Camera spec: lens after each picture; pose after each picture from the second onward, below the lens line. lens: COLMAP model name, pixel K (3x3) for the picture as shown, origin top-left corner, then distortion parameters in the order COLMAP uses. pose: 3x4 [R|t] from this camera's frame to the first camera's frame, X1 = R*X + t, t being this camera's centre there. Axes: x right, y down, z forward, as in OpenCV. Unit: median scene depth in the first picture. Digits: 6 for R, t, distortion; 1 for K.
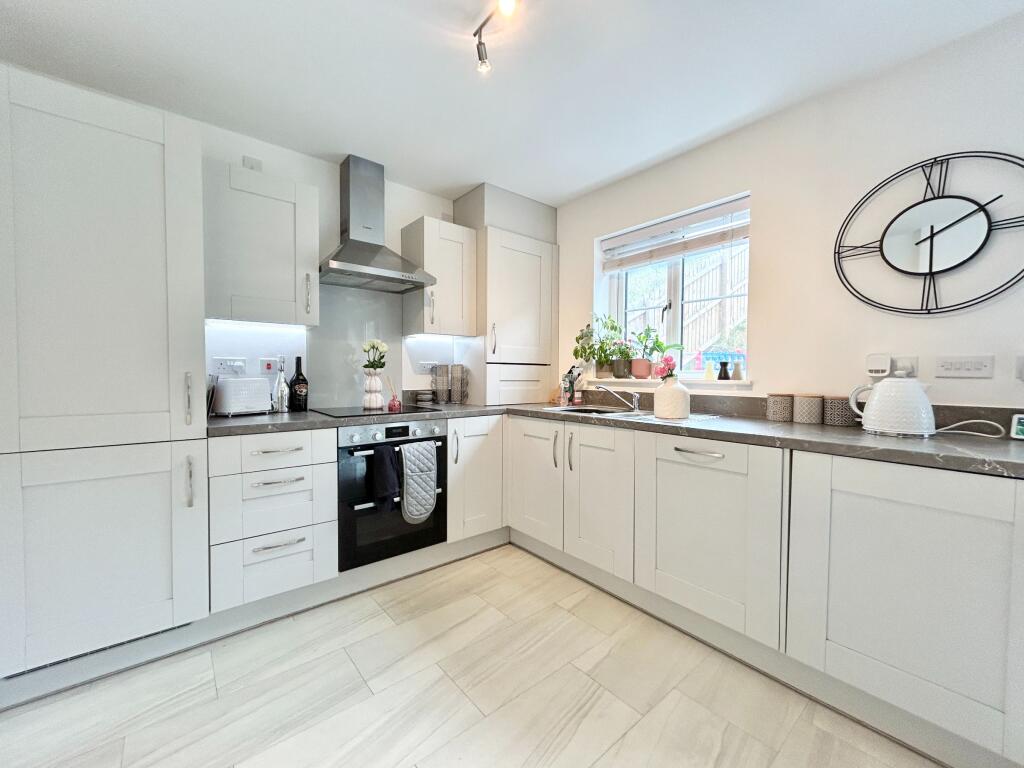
lens RADIAL K [[411.2, 0, 520.0], [0, 411.2, 388.5], [0, 0, 1]] dist [0.000710, -0.000182]
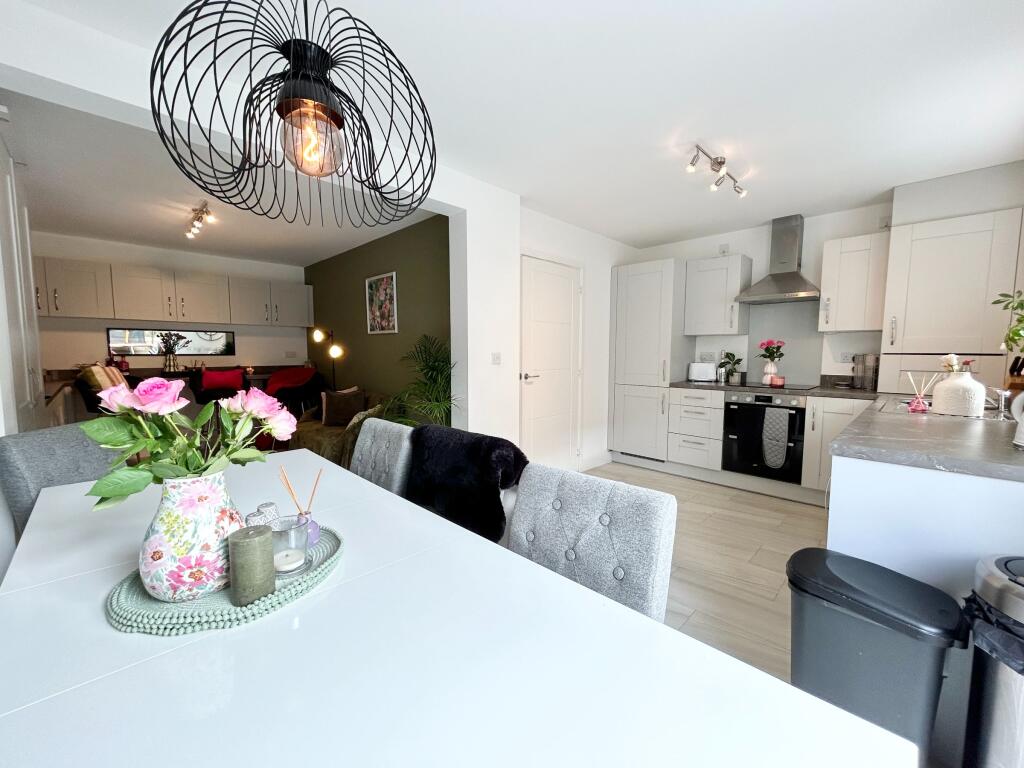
lens RADIAL K [[411.2, 0, 517.8], [0, 411.2, 389.6], [0, 0, 1]] dist [0.000710, -0.000182]
pose [[0.095636, 0.086921, -0.991614, 1.196752], [-0.040175, 0.995706, 0.083405, -0.024740], [0.994605, 0.031861, 0.098718, -0.095741]]
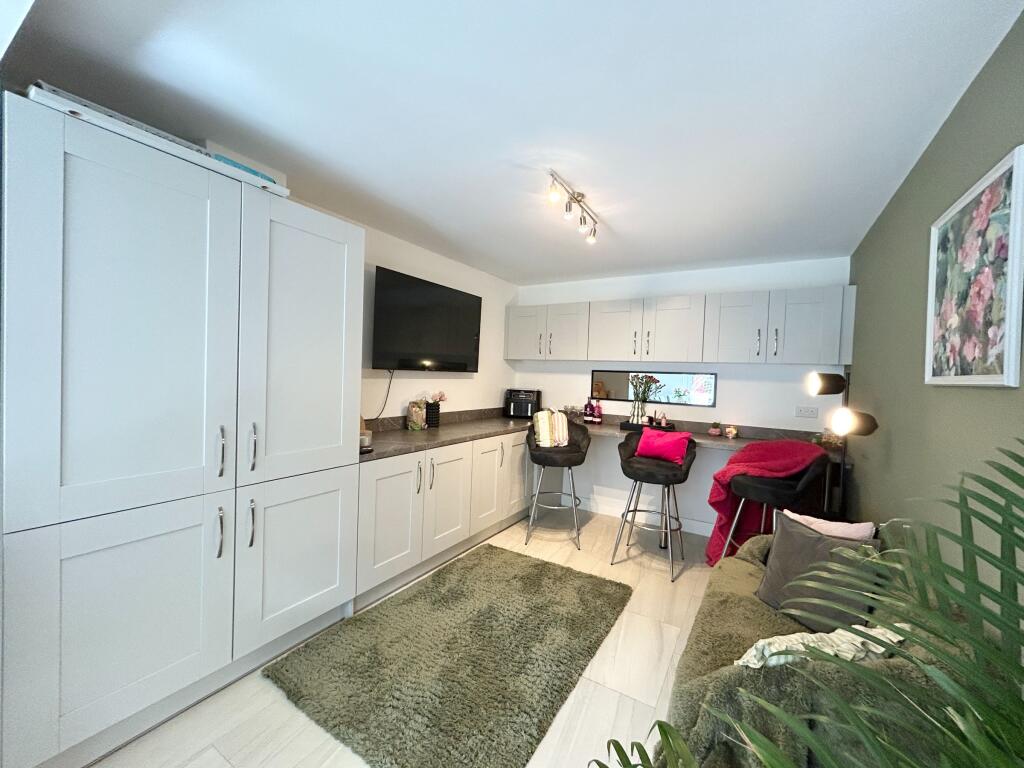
lens RADIAL K [[411.2, 0, 510.5], [0, 411.2, 382.5], [0, 0, 1]] dist [0.000710, -0.000182]
pose [[-0.948284, -0.030562, -0.315948, 0.910682], [-0.050197, 0.997268, 0.054192, -0.043147], [0.313428, 0.067249, -0.947228, -0.120729]]
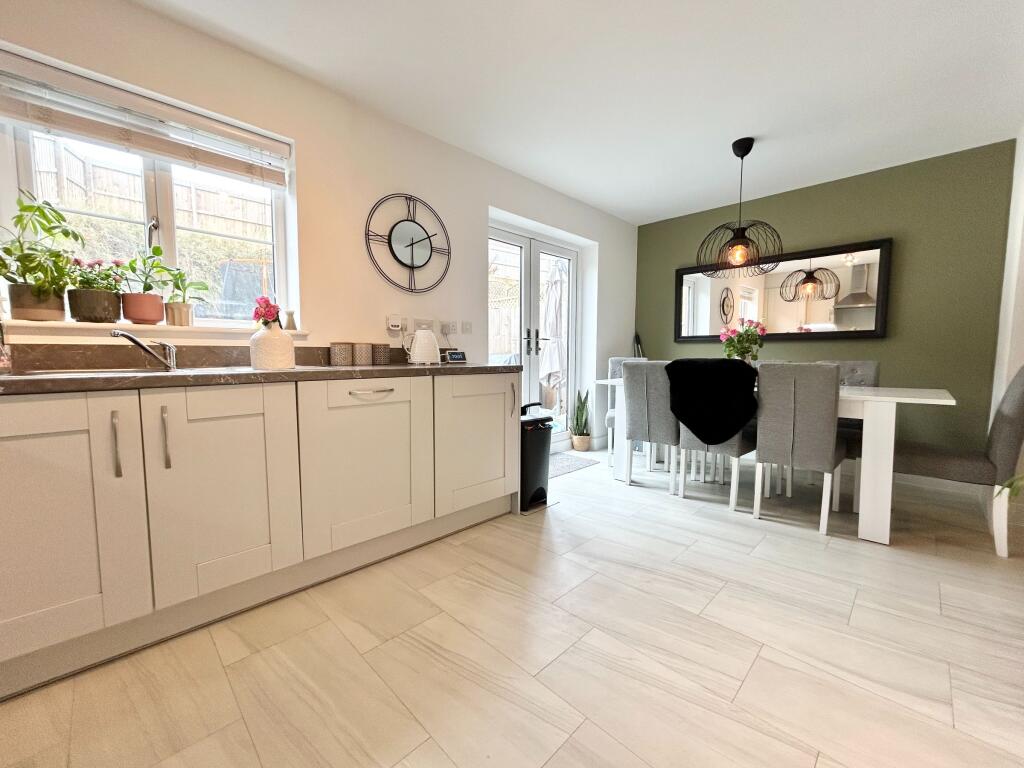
lens RADIAL K [[411.2, 0, 511.3], [0, 411.2, 385.6], [0, 0, 1]] dist [0.000710, -0.000182]
pose [[-0.087204, -0.084580, 0.992593, -0.520485], [0.033671, 0.995570, 0.087792, 0.044297], [-0.995621, 0.041078, -0.083970, 0.564843]]
